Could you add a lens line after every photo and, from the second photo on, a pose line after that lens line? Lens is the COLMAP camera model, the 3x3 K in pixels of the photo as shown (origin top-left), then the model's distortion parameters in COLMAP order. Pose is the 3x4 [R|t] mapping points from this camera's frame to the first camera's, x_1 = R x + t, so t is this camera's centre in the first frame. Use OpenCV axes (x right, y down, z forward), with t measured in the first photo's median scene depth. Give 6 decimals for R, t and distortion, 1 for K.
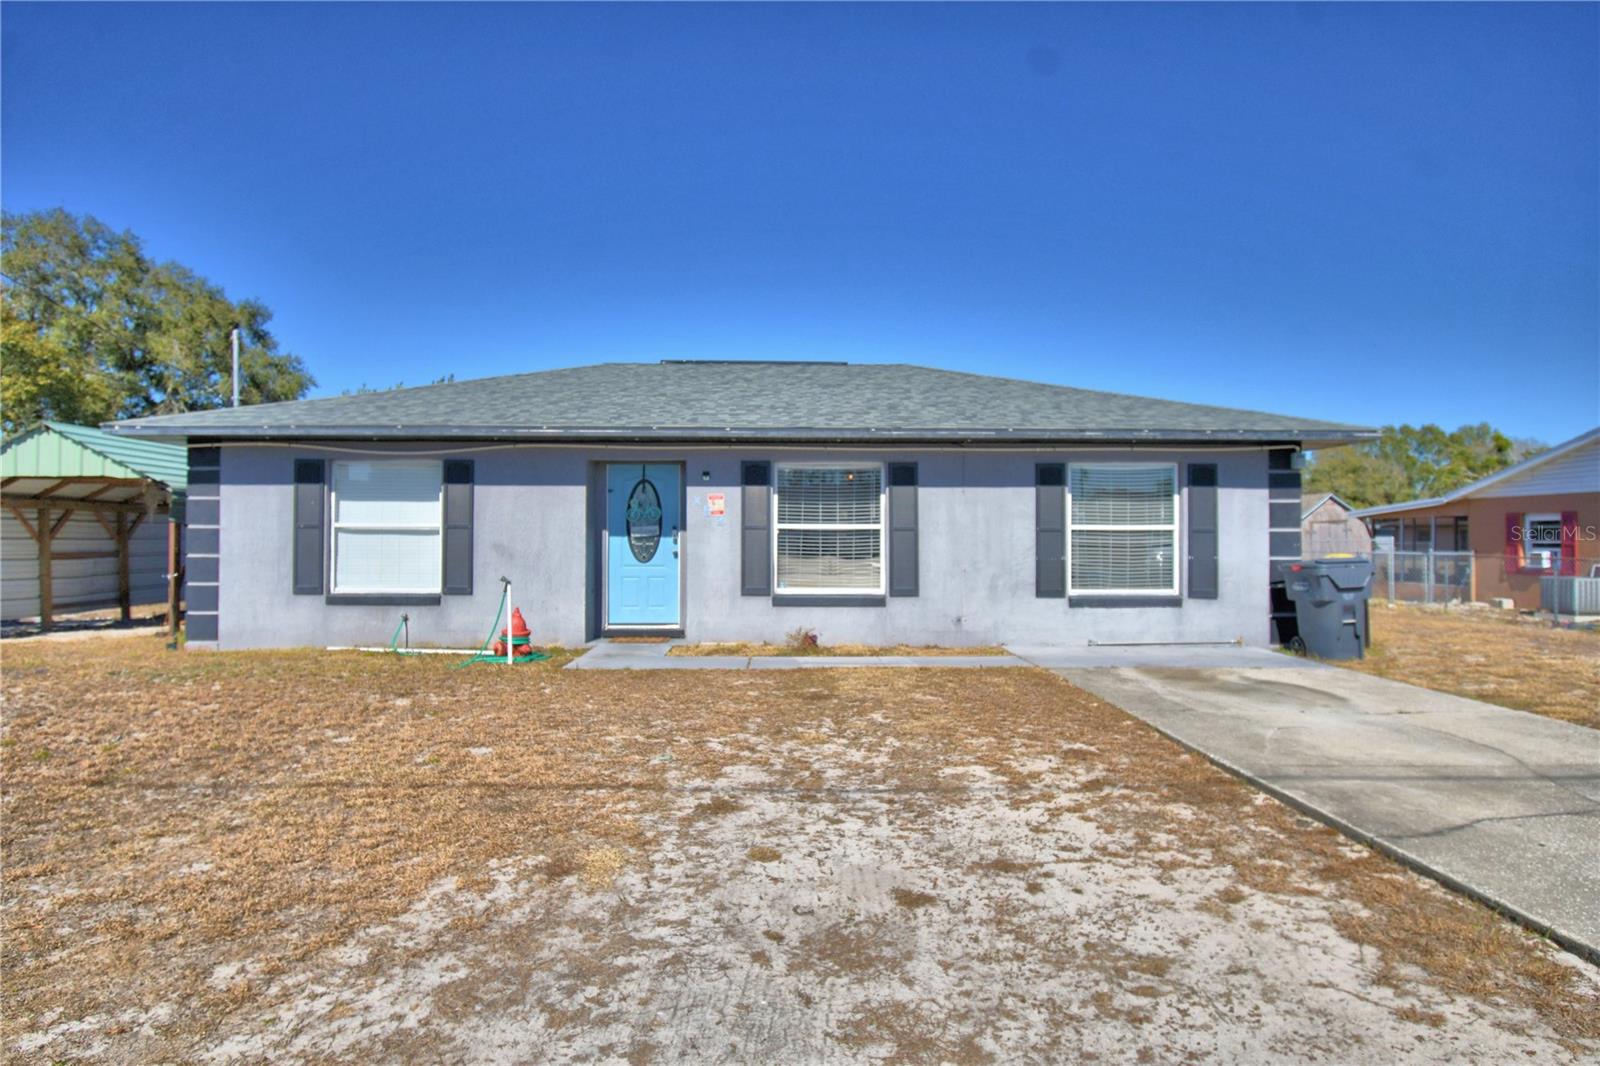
lens RADIAL K [[940.2, 0, 800.7], [0, 940.2, 517.2], [0, 0, 1]] dist [-0.004746, 0.001006]
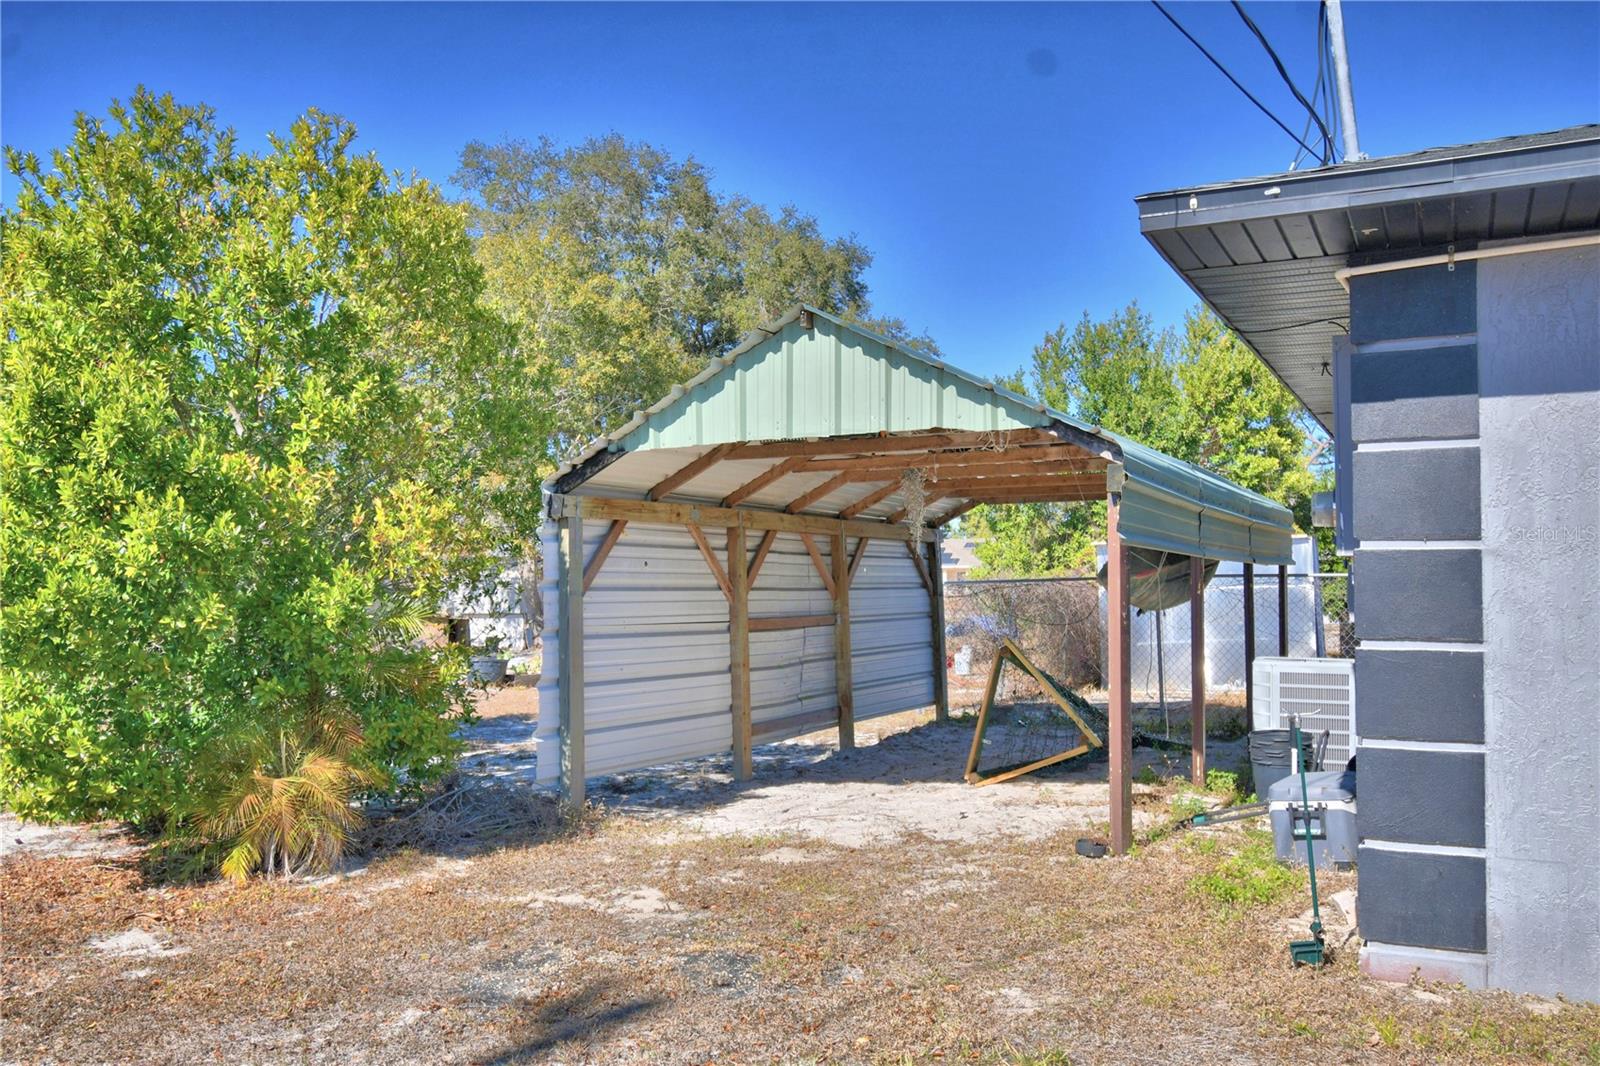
lens RADIAL K [[1314.5, 0, 801.8], [0, 1314.5, 531.5], [0, 0, 1]] dist [0.085223, -0.000261]
pose [[0.879964, -0.023114, -0.474477, -0.588936], [0.013664, 0.999634, -0.023356, 0.012662], [0.474843, 0.014069, 0.879958, 0.535979]]
